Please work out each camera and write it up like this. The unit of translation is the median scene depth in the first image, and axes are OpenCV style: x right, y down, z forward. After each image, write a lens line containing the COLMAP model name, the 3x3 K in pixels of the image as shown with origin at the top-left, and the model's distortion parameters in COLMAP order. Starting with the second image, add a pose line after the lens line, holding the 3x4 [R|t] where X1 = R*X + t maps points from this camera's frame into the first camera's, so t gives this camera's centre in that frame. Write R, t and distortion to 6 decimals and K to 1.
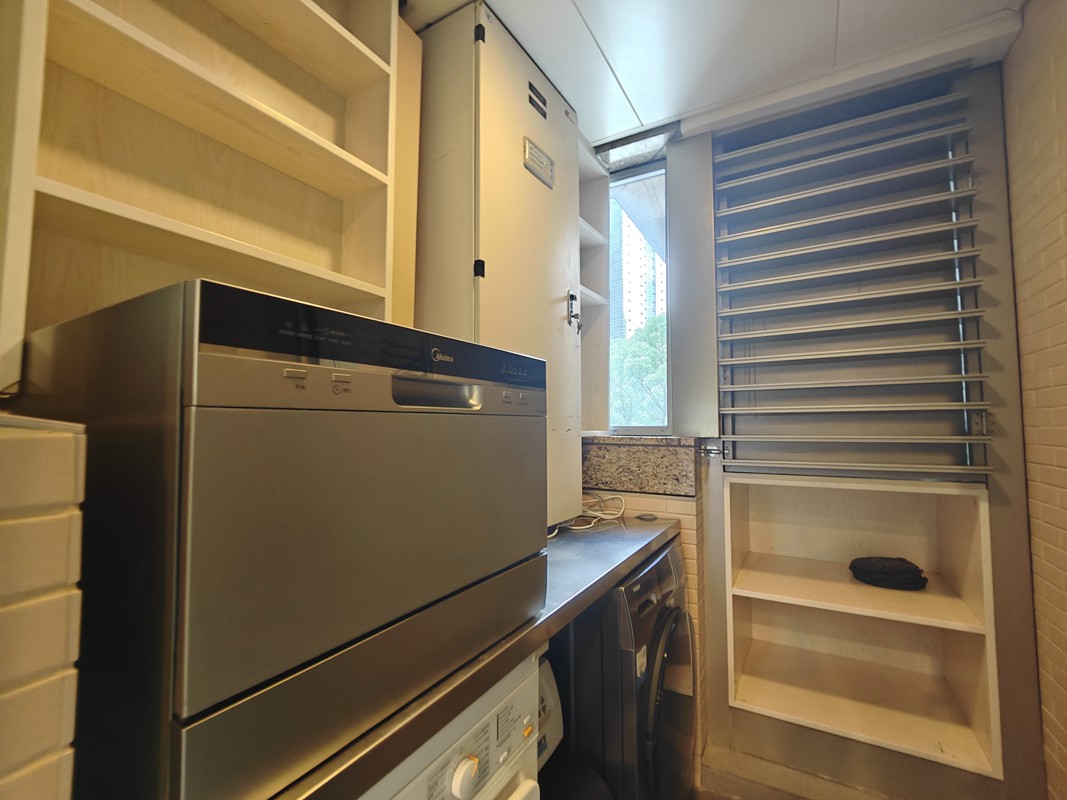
lens RADIAL K [[471.4, 0, 533.7], [0, 471.4, 399.3], [0, 0, 1]] dist [0.012478, -0.001886]
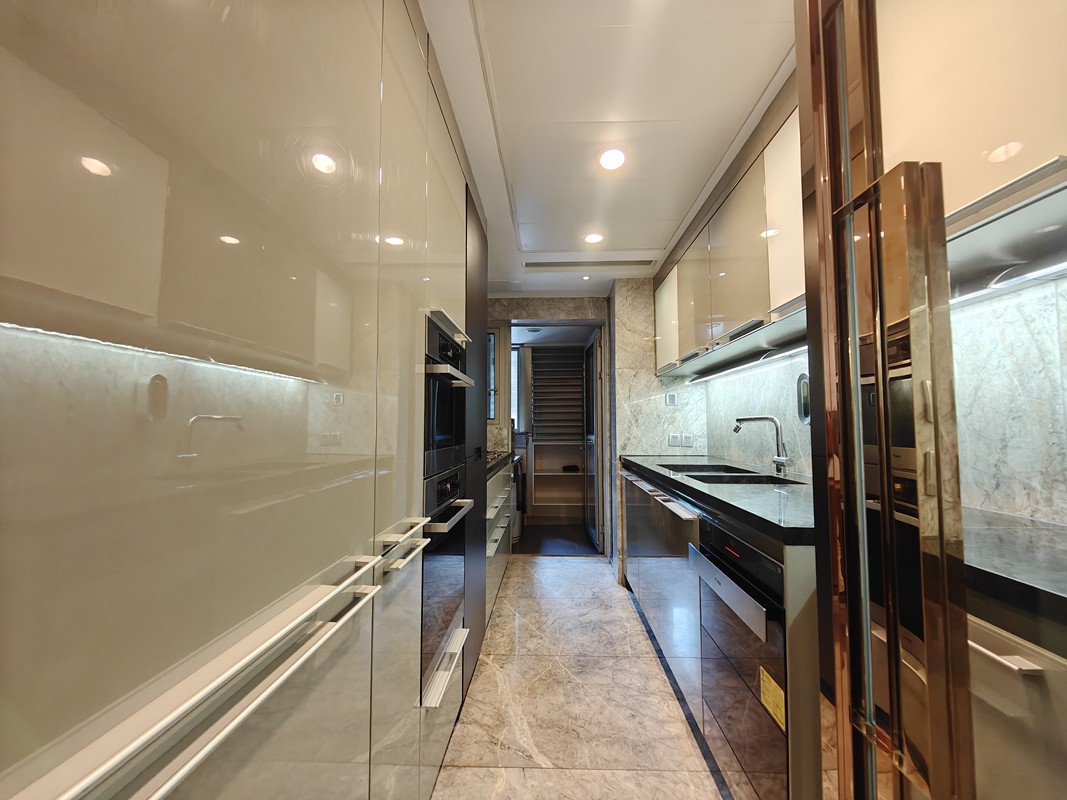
lens RADIAL K [[471.4, 0, 534.4], [0, 471.4, 399.5], [0, 0, 1]] dist [0.012478, -0.001886]
pose [[0.883854, 0.032728, 0.466617, -1.270542], [-0.030764, 0.999457, -0.011829, -0.122224], [-0.466751, -0.003900, 0.884380, -2.182945]]
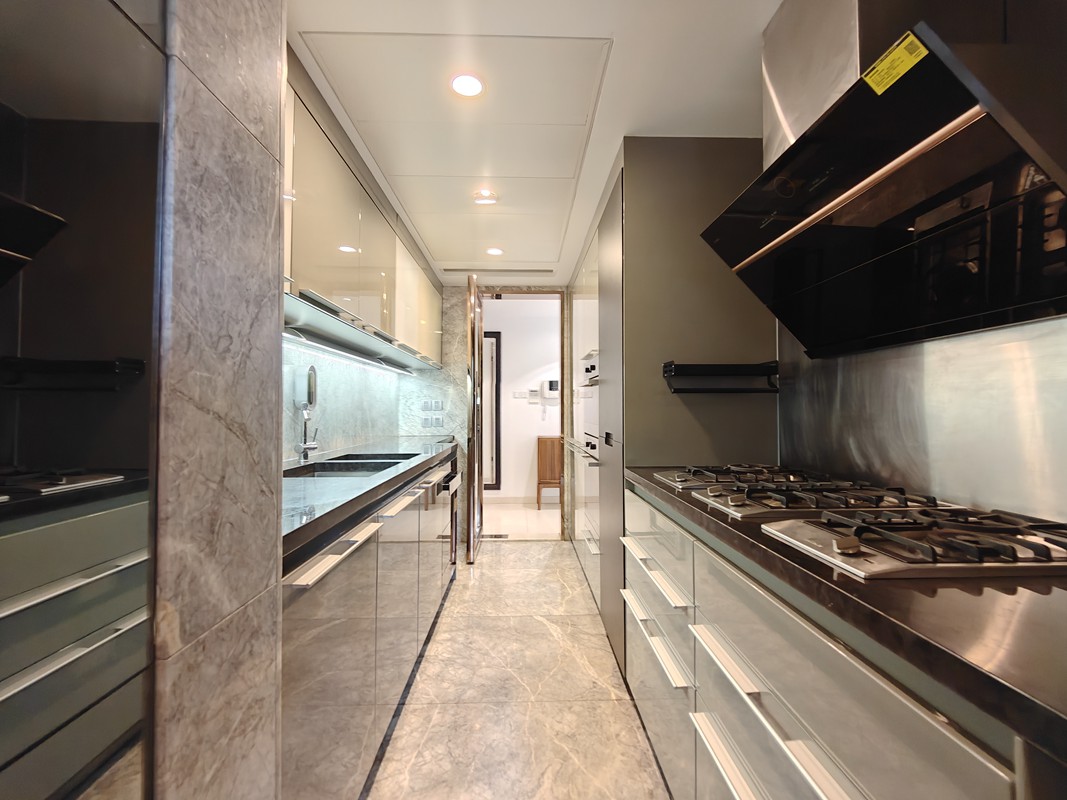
lens RADIAL K [[471.4, 0, 534.7], [0, 471.4, 401.1], [0, 0, 1]] dist [0.012478, -0.001886]
pose [[-0.850450, -0.003328, -0.526045, 1.436540], [0.033699, 0.997581, -0.060792, 0.090599], [0.524975, -0.069428, -0.848281, 2.324333]]
